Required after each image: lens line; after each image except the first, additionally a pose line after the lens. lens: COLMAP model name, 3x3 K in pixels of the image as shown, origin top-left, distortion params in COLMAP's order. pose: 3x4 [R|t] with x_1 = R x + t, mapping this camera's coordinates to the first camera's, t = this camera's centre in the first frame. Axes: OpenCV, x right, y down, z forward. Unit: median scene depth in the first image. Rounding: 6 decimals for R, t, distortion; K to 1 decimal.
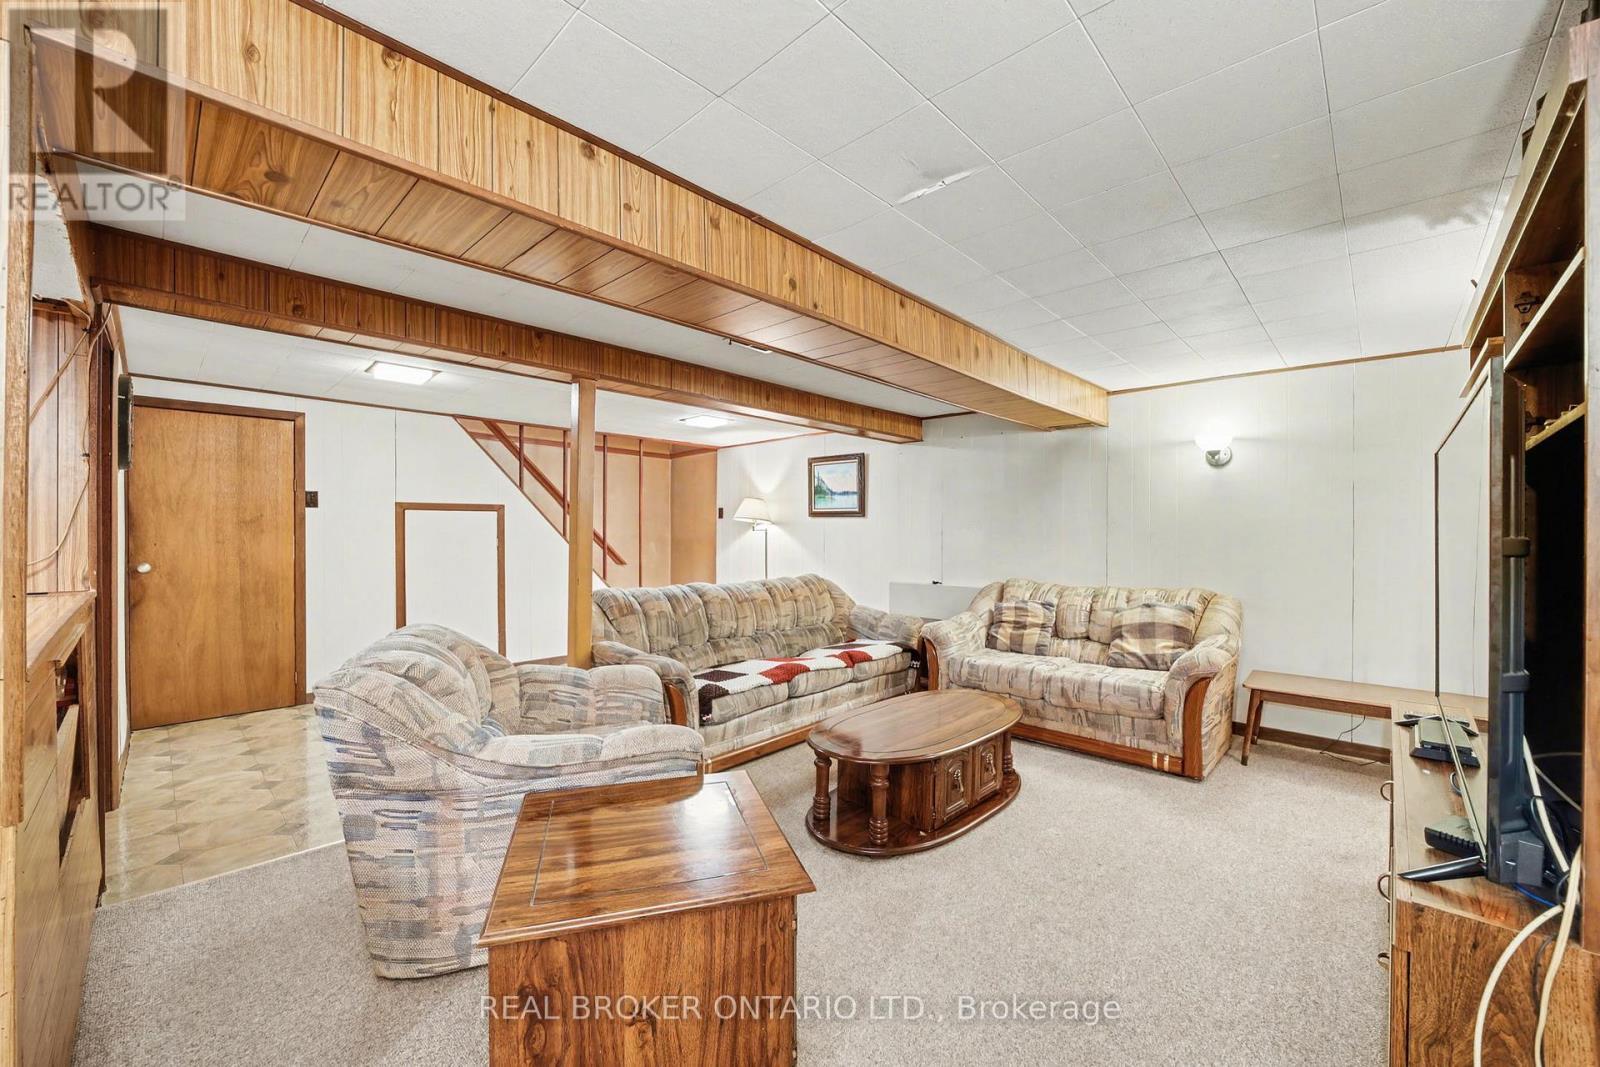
lens RADIAL K [[629.3, 0, 791.1], [0, 629.3, 532.9], [0, 0, 1]] dist [-0.021847, 0.004861]
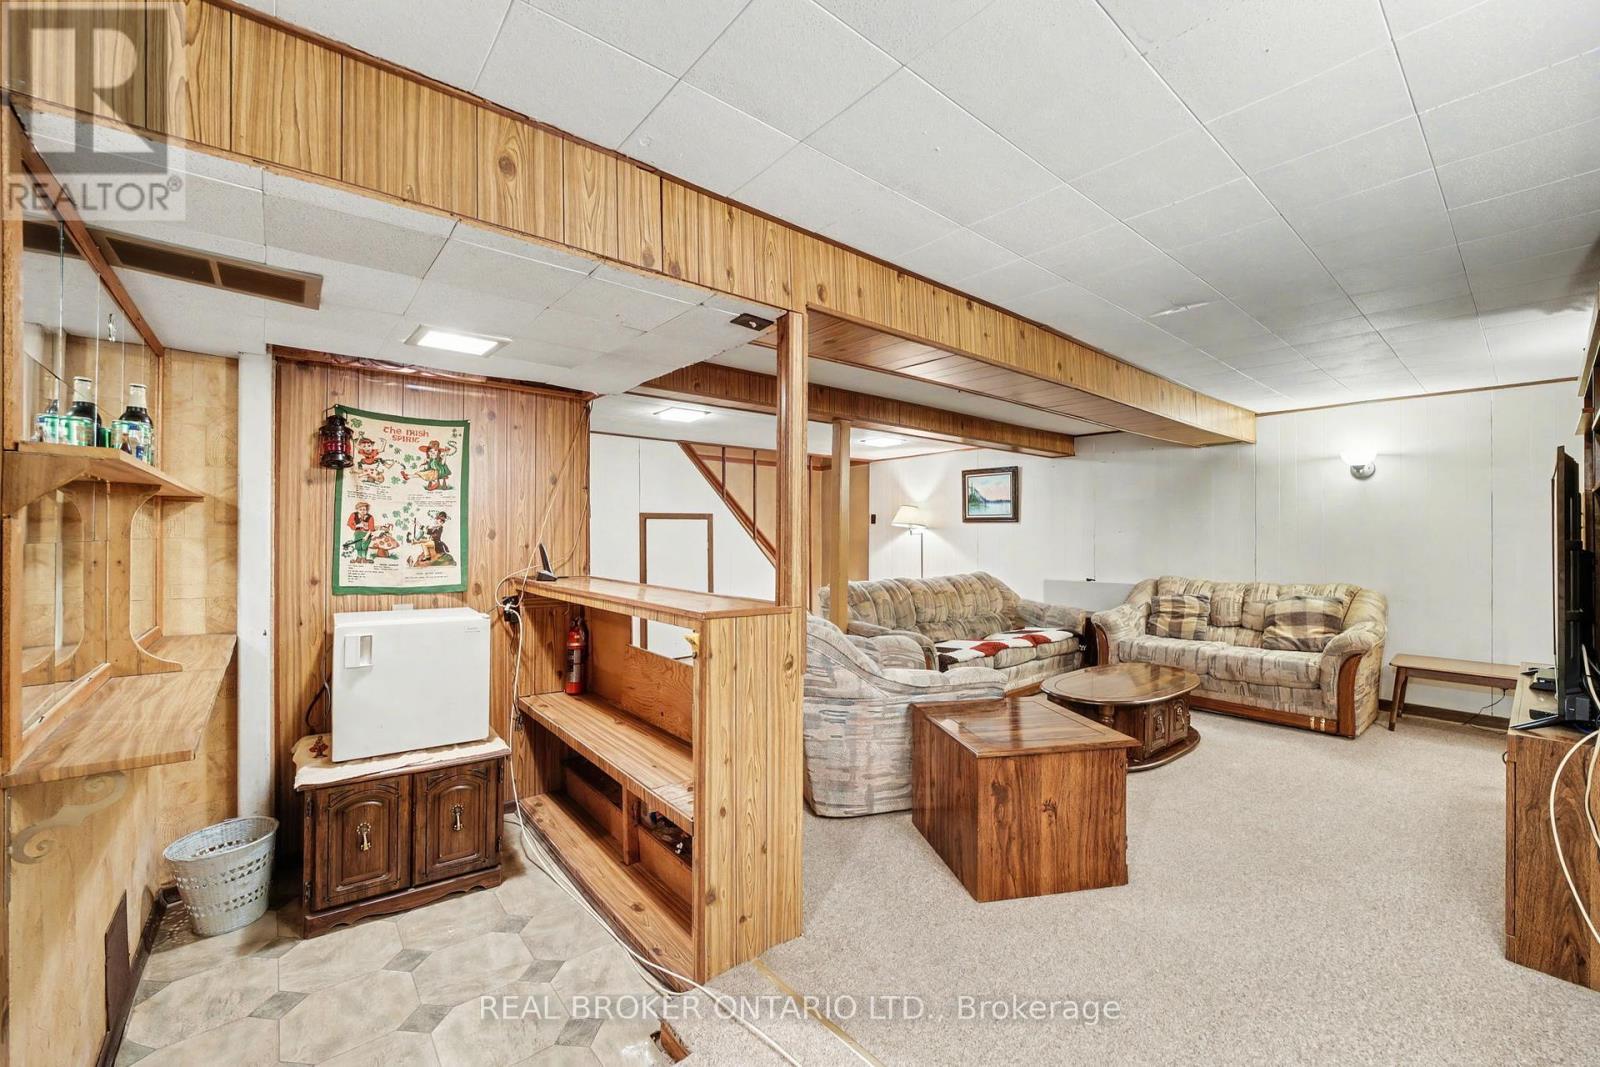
lens RADIAL K [[629.3, 0, 801.3], [0, 629.3, 532.7], [0, 0, 1]] dist [-0.021847, 0.004861]
pose [[0.993719, -0.003442, -0.111849, -0.249138], [0.002833, 0.999980, -0.005609, -0.002741], [0.111866, 0.005257, 0.993709, -0.292854]]
